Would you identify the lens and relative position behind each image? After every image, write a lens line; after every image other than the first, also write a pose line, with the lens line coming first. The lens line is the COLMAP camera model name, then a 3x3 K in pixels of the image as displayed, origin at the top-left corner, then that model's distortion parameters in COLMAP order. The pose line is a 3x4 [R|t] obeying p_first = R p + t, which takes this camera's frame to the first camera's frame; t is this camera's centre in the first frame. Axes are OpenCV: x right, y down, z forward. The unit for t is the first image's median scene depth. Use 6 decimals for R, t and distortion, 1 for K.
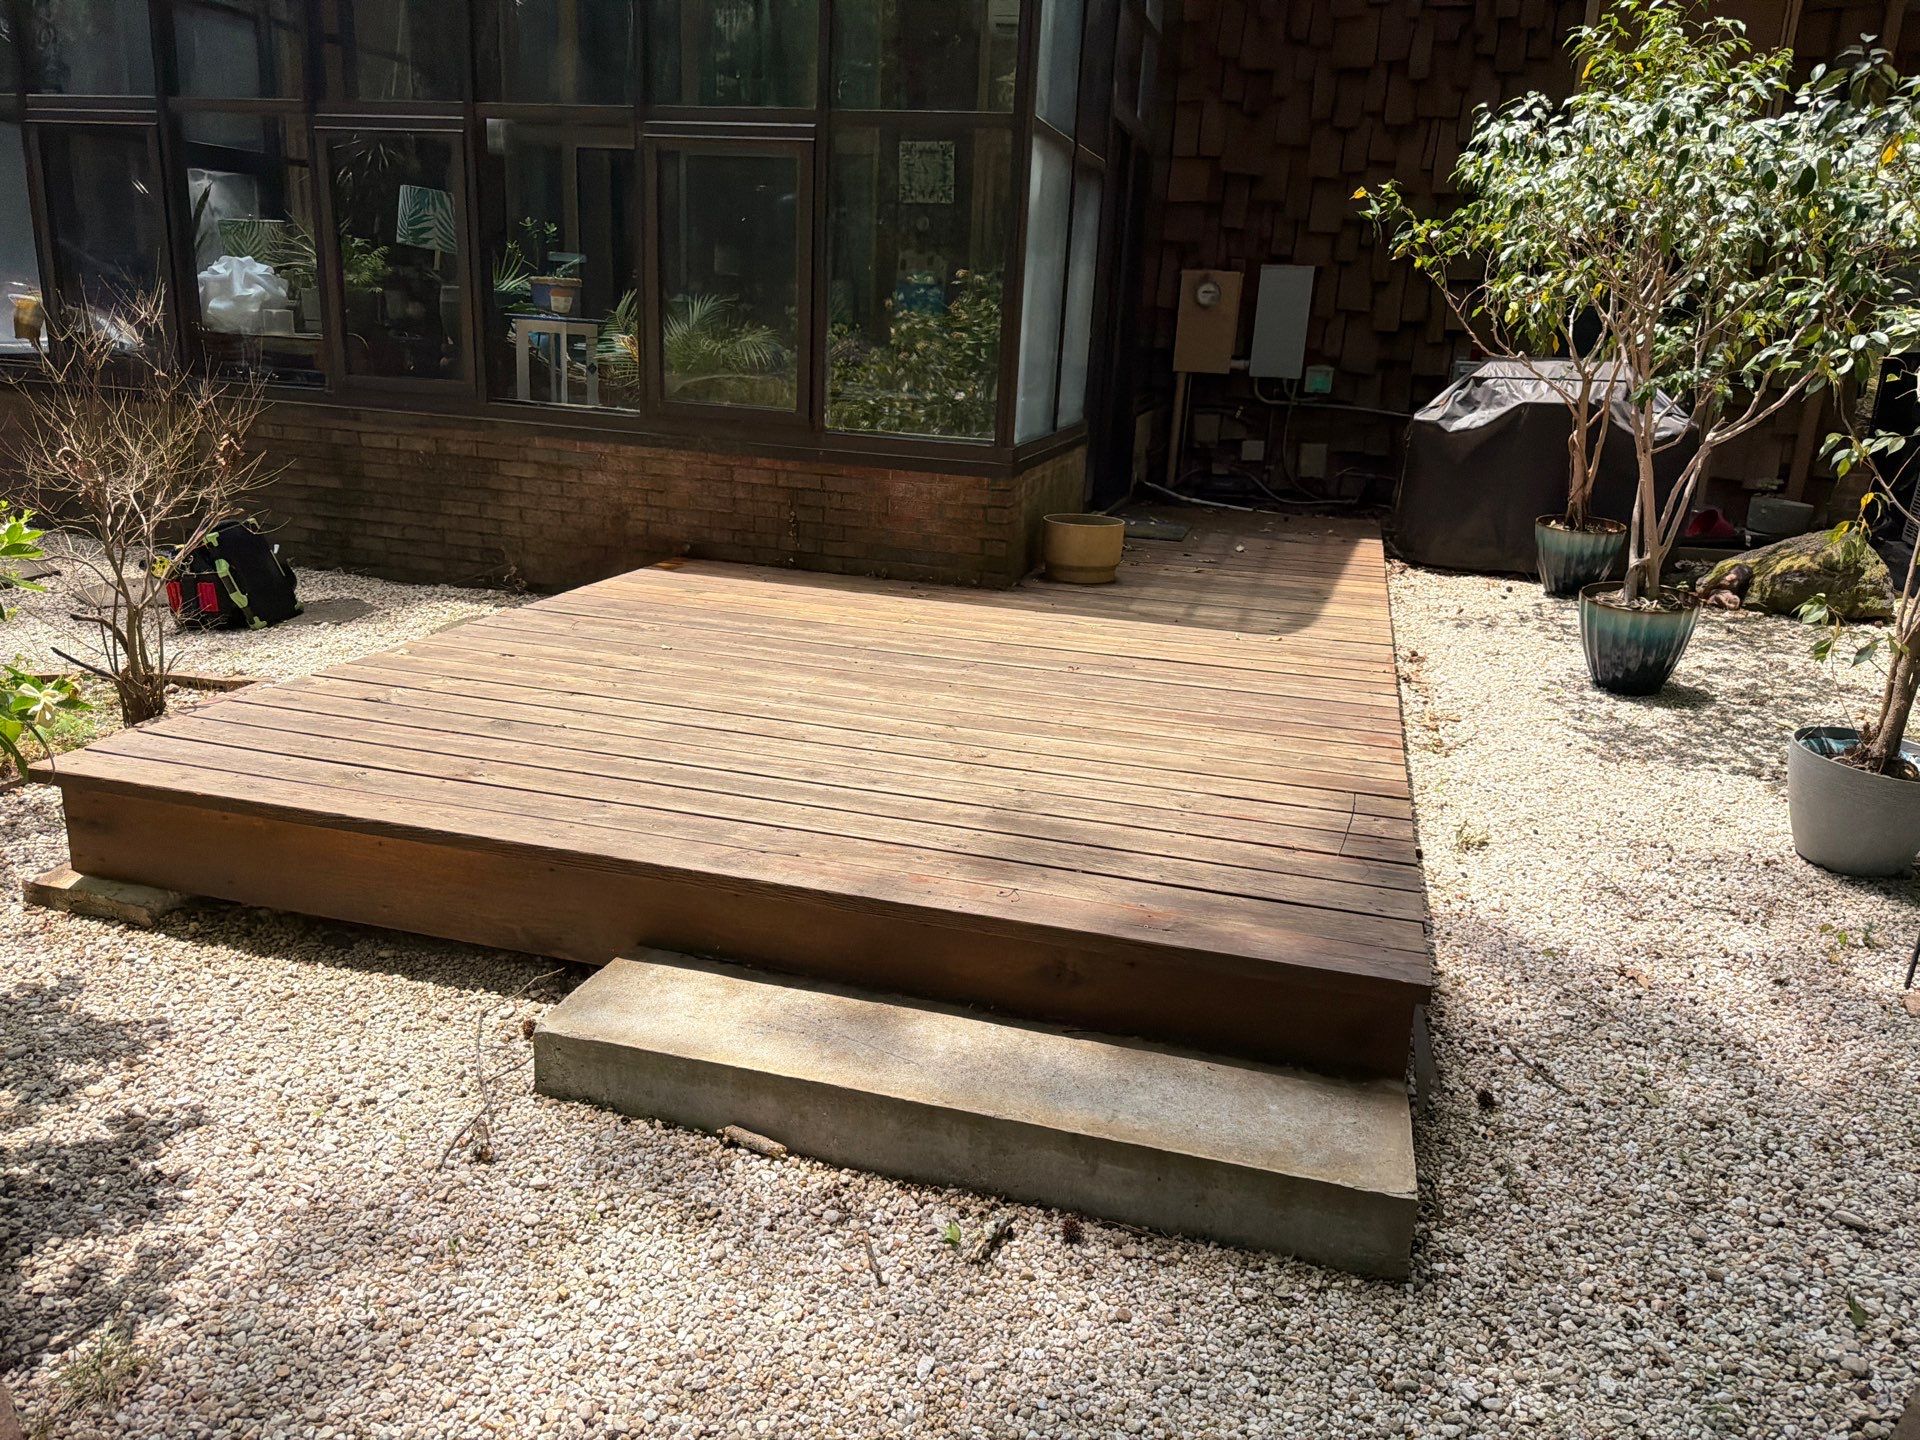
lens RADIAL K [[1331.1, 0, 960.0], [0, 1331.1, 720.0], [0, 0, 1]] dist [0.148662, -0.296933]
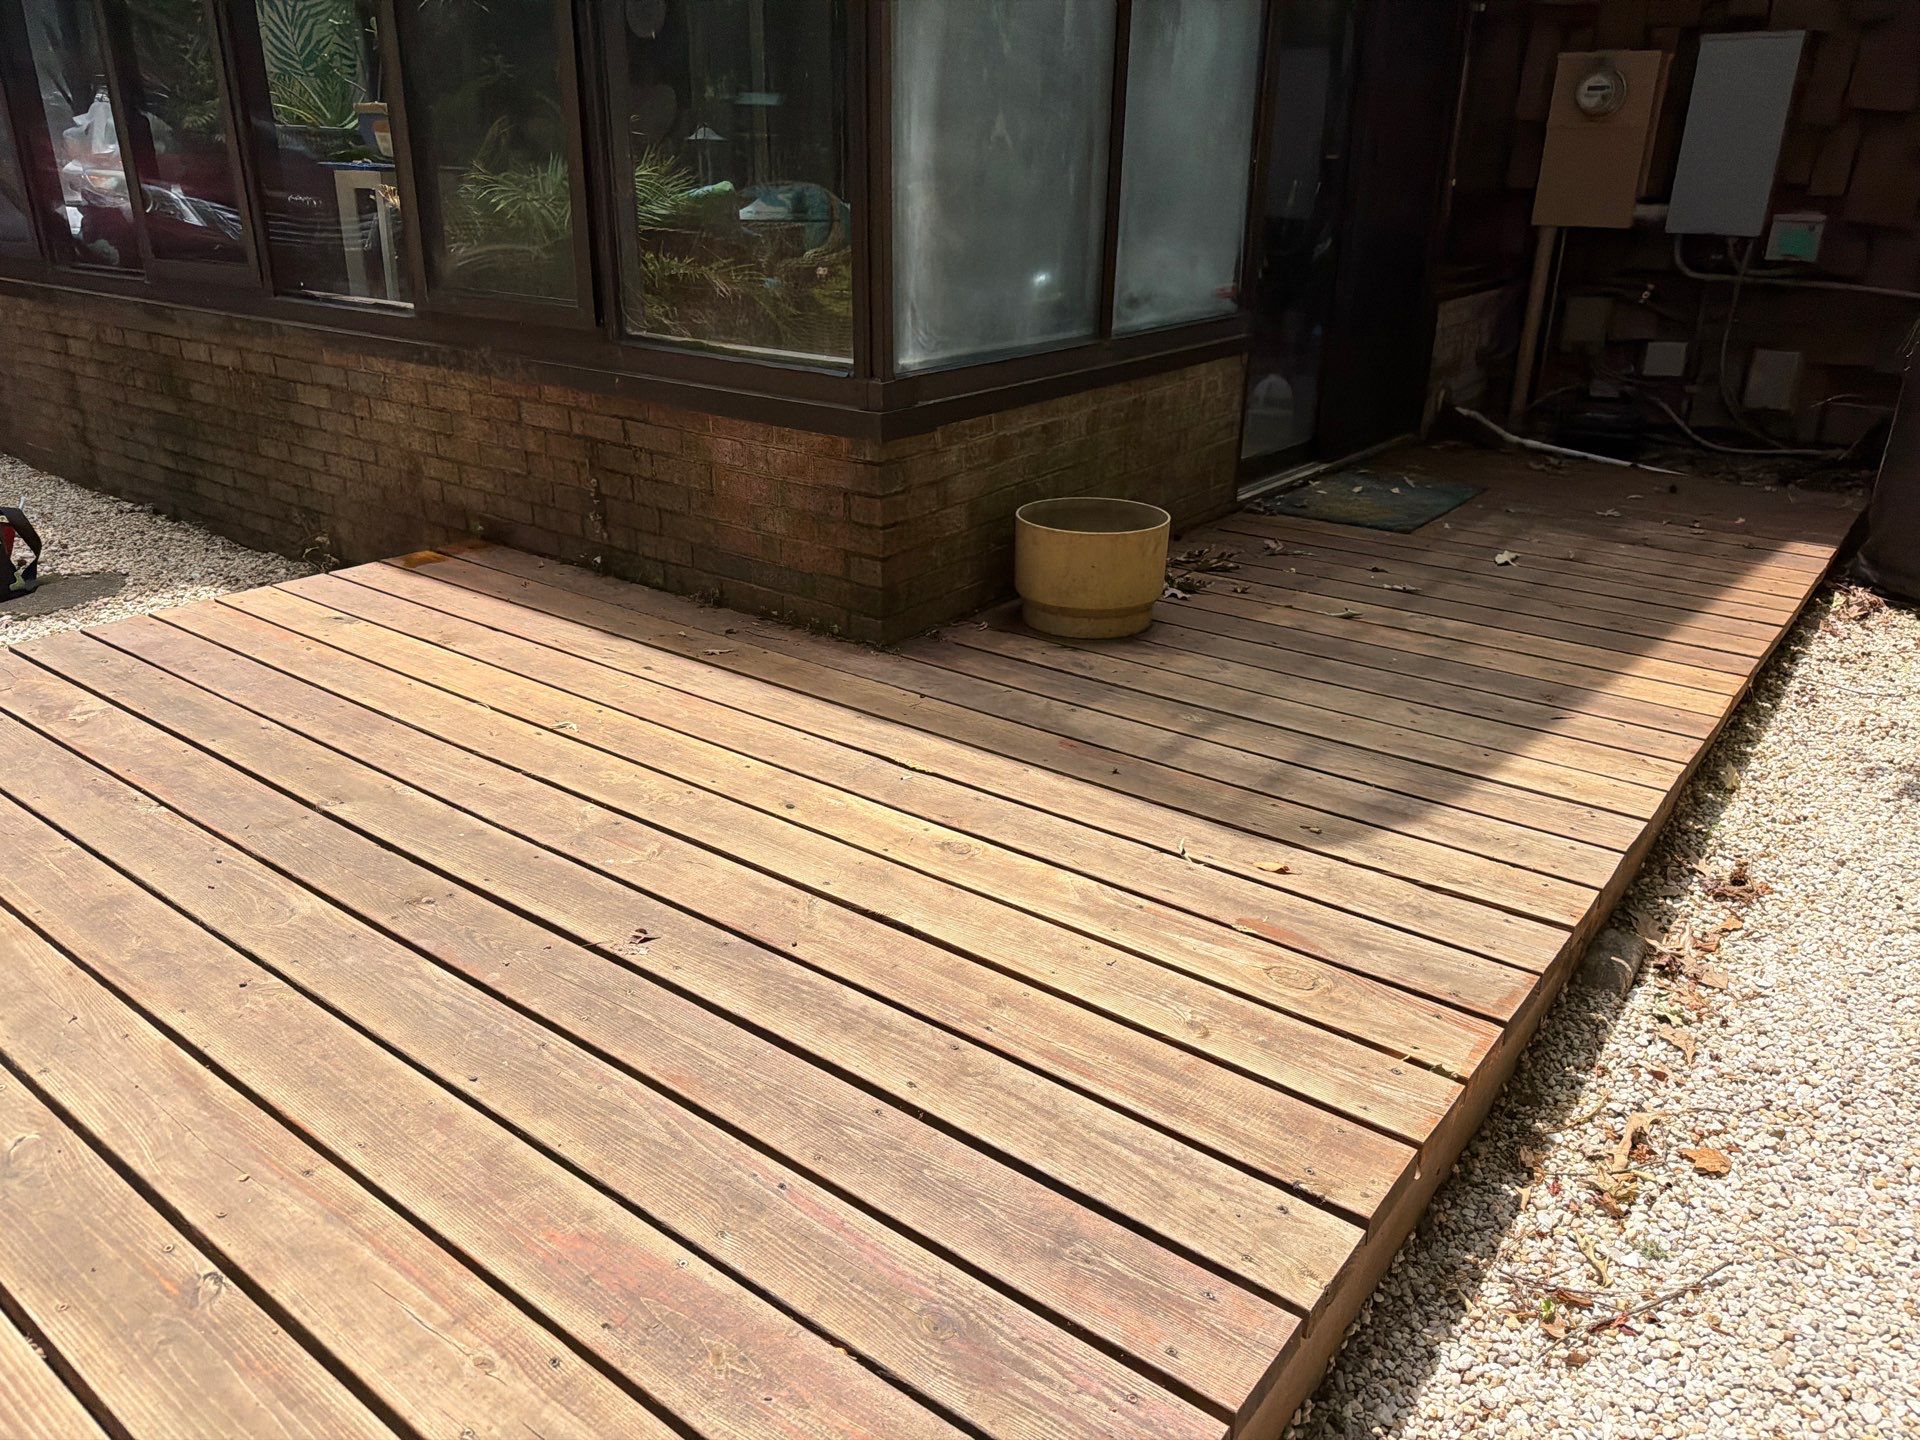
lens RADIAL K [[1349.7, 0, 947.0], [0, 1349.7, 735.4], [0, 0, 1]] dist [0.022928, -0.038282]
pose [[0.926512, 0.111100, -0.359490, 0.248898], [-0.076378, 0.991055, 0.109435, -0.121135], [0.368432, -0.073936, 0.926710, 0.497368]]
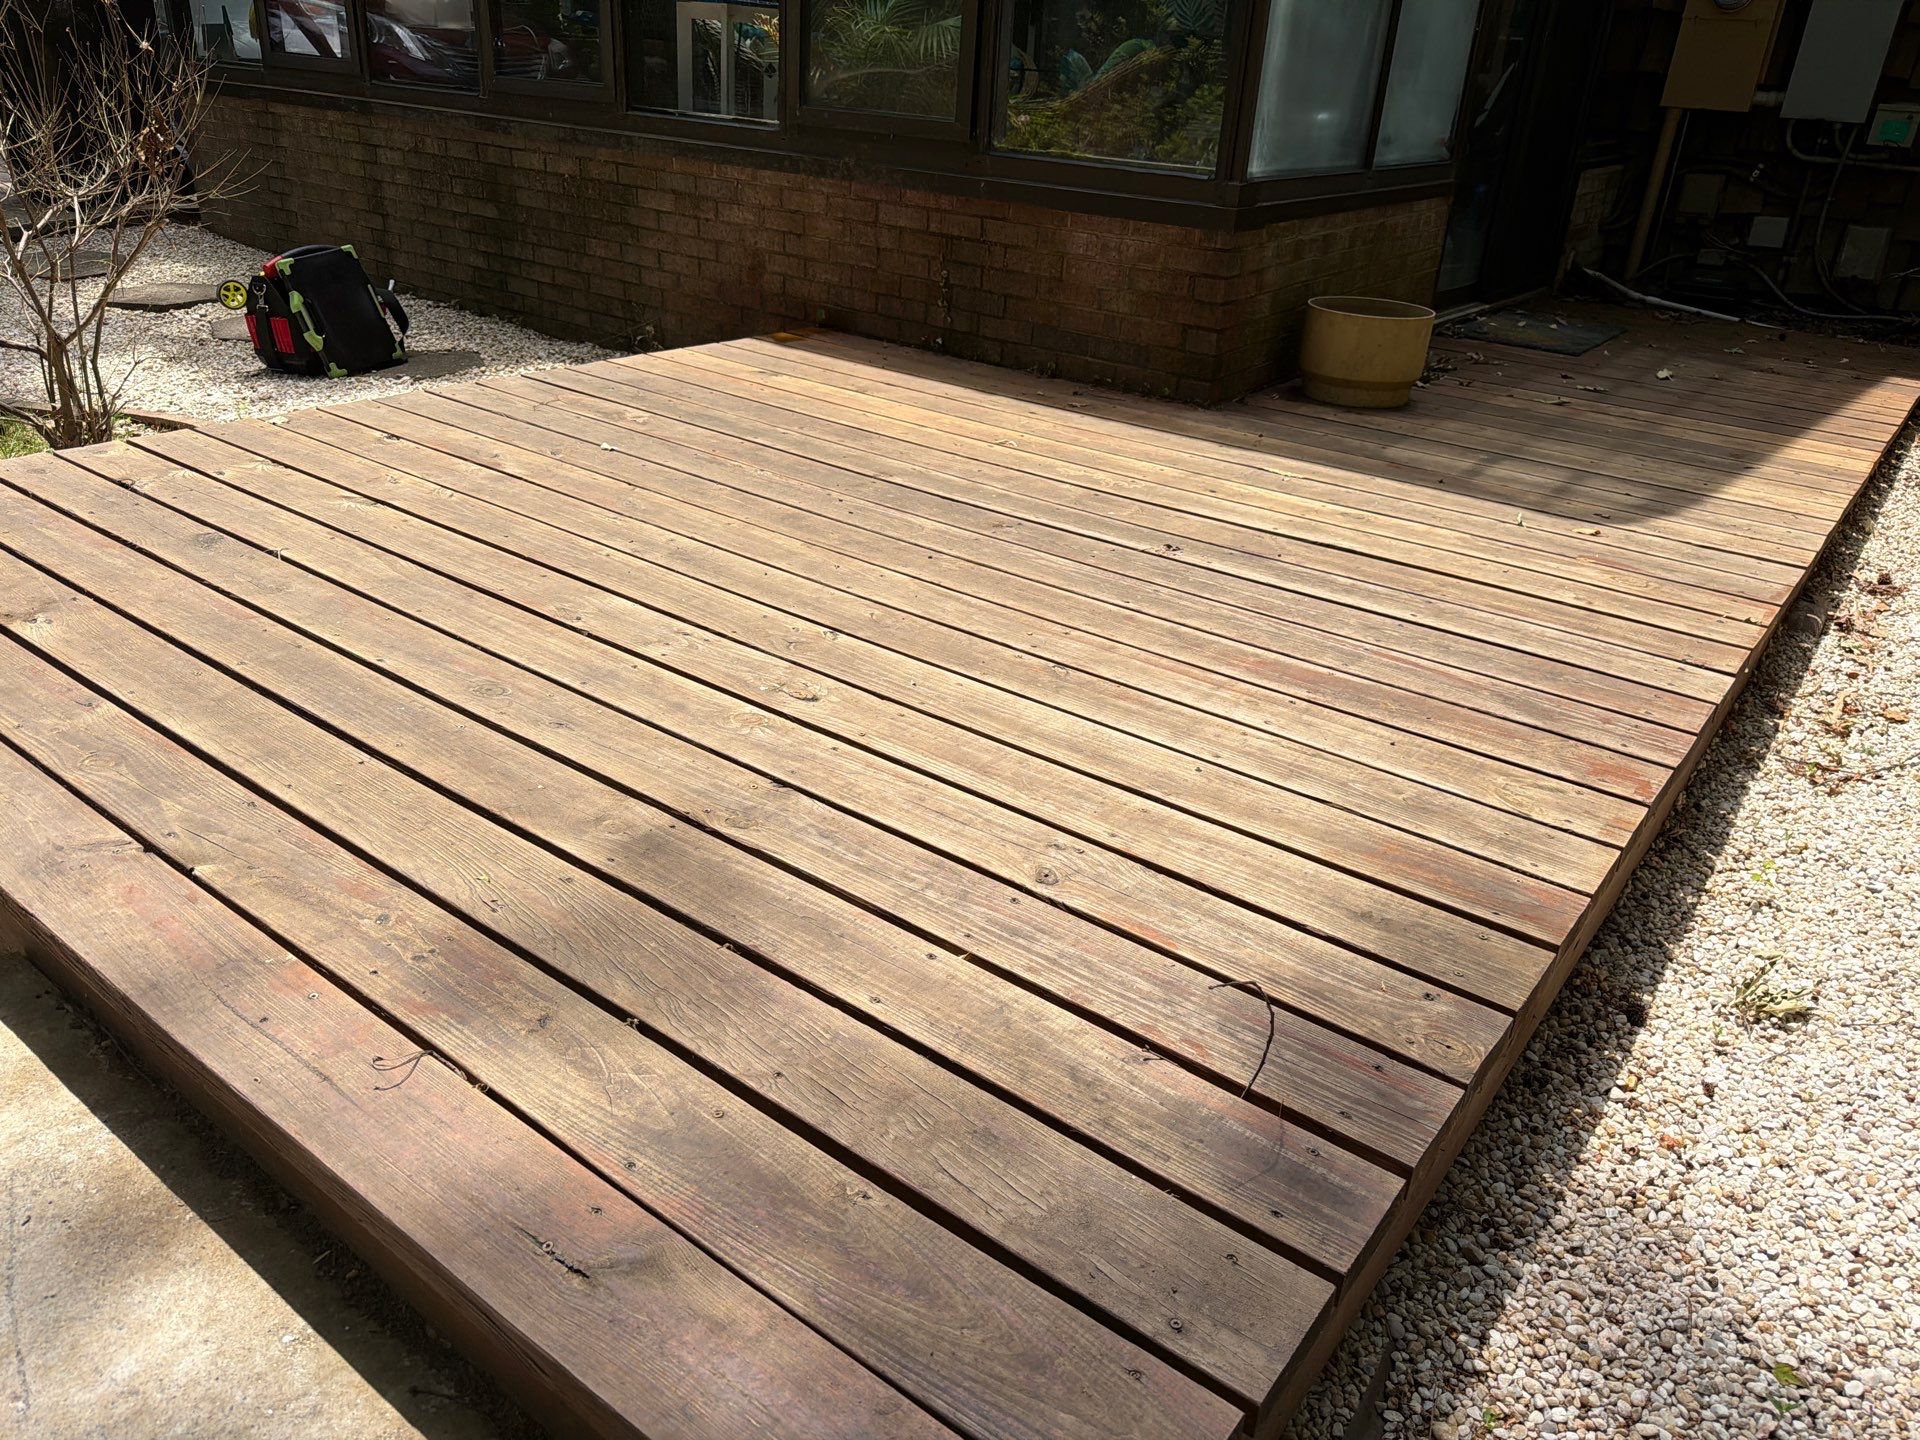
lens RADIAL K [[1349.7, 0, 947.0], [0, 1349.7, 735.4], [0, 0, 1]] dist [0.022928, -0.038282]
pose [[0.928022, 0.169203, -0.331883, 0.161744], [-0.114265, 0.977244, 0.178713, -0.040913], [0.354569, -0.127927, 0.926237, 0.293221]]
